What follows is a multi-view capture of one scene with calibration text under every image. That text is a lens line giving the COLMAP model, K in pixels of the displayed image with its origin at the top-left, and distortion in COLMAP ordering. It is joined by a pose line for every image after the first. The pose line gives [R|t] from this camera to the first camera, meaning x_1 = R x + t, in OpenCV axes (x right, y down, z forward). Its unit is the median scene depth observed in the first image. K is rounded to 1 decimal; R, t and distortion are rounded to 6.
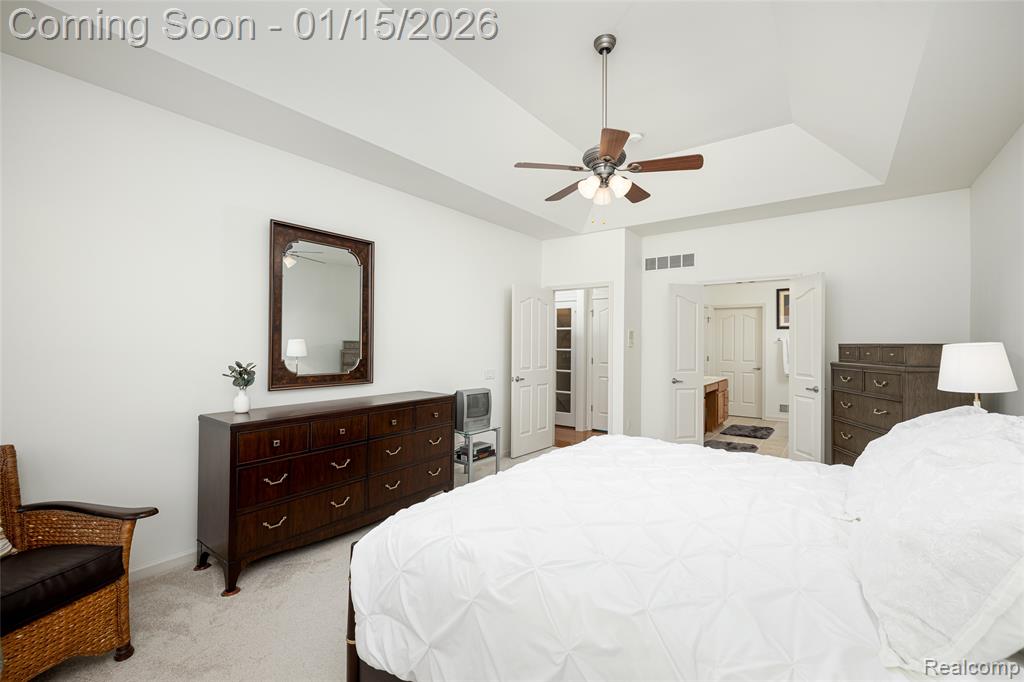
lens RADIAL K [[435.5, 0, 514.5], [0, 435.5, 337.8], [0, 0, 1]] dist [0.012073, 0.000403]
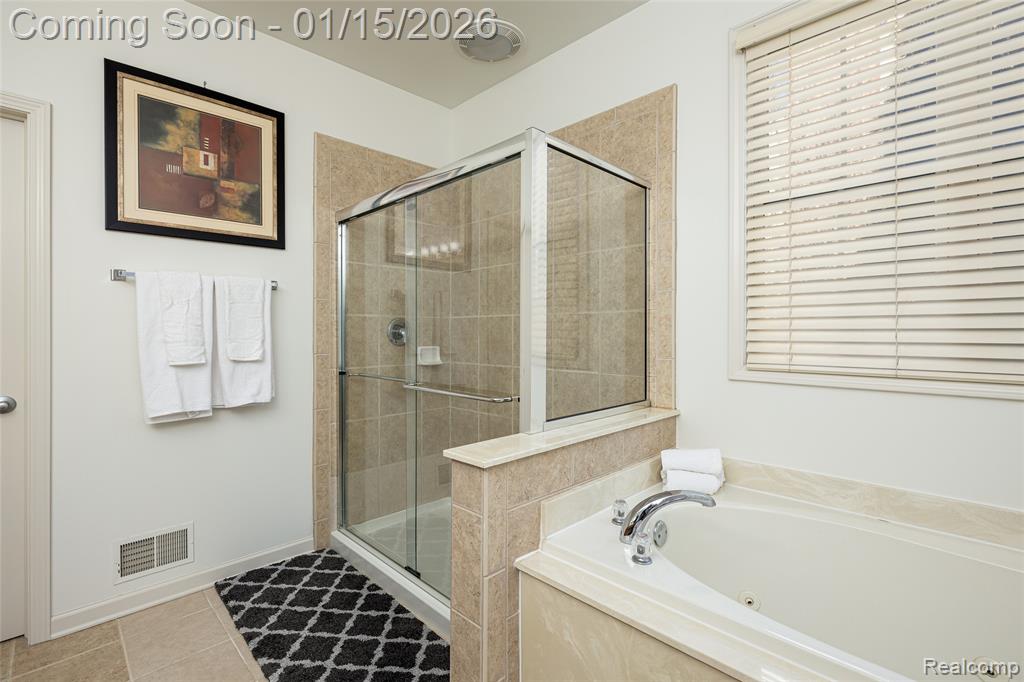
lens RADIAL K [[472.0, 0, 517.5], [0, 472.0, 324.3], [0, 0, 1]] dist [-0.005683, 0.002135]
pose [[0.145160, -0.000094, 0.989408, 0.383679], [0.002880, 0.999996, -0.000327, 0.031649], [-0.989404, 0.002897, 0.145160, 0.748426]]
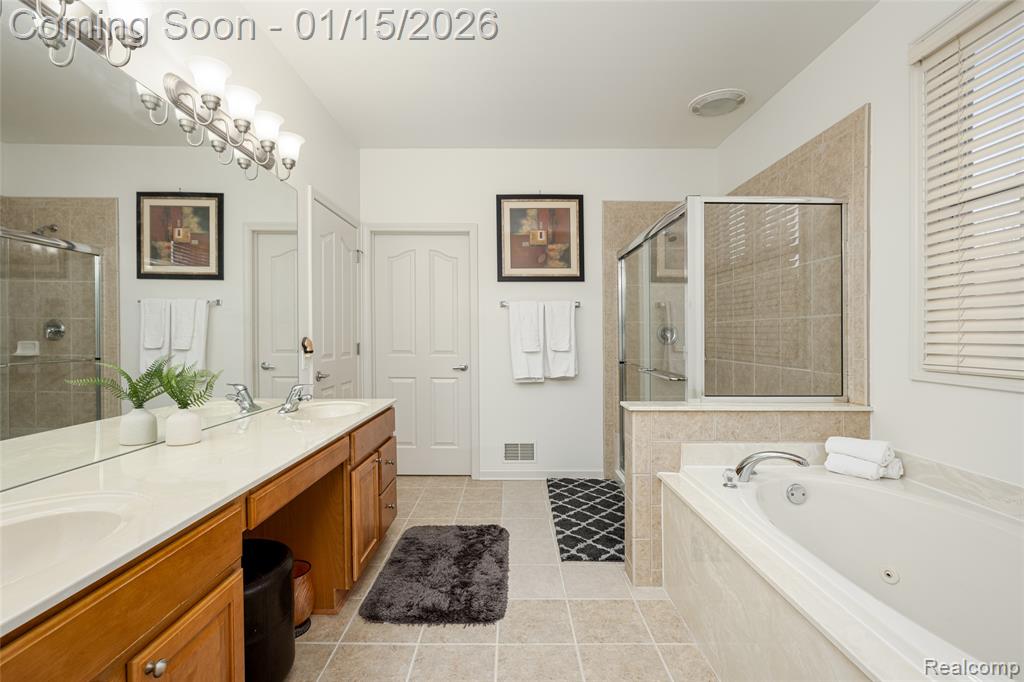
lens RADIAL K [[472.0, 0, 514.3], [0, 472.0, 337.1], [0, 0, 1]] dist [-0.005683, 0.002135]
pose [[0.796017, -0.015290, 0.605081, 0.312116], [0.008601, 0.999866, 0.013951, 0.031991], [-0.605213, -0.005901, 0.796042, 0.594328]]
